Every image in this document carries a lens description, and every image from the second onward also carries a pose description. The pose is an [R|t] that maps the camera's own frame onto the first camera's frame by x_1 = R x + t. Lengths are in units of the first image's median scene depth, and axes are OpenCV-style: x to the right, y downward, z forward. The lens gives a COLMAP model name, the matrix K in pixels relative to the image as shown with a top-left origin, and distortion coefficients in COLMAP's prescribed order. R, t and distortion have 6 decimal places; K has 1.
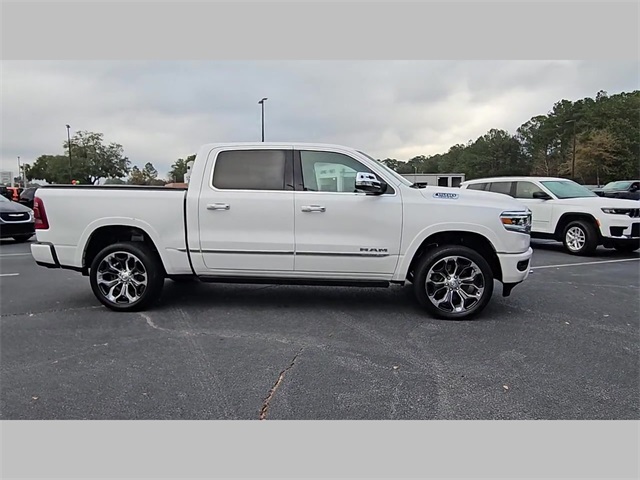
lens RADIAL K [[432.6, 0, 311.0], [0, 432.6, 238.7], [0, 0, 1]] dist [0.005636, -0.004237]
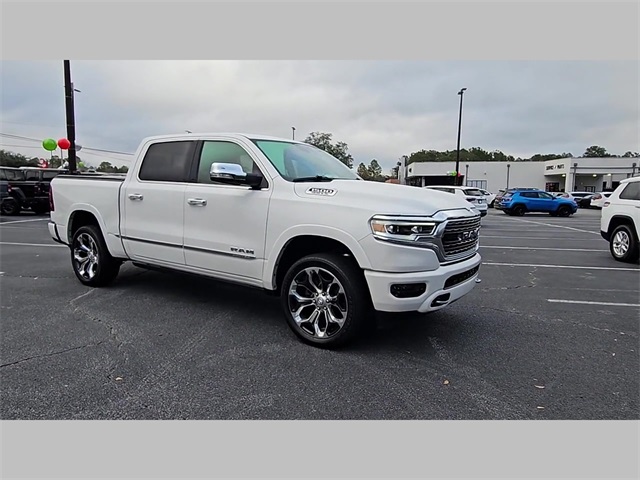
lens RADIAL K [[427.9, 0, 303.7], [0, 427.9, 240.8], [0, 0, 1]] dist [-0.000510, -0.001510]
pose [[0.884187, 0.079200, -0.460370, 0.647113], [-0.071358, 0.996856, 0.034445, -0.033030], [0.461651, 0.002395, 0.887059, 0.276501]]
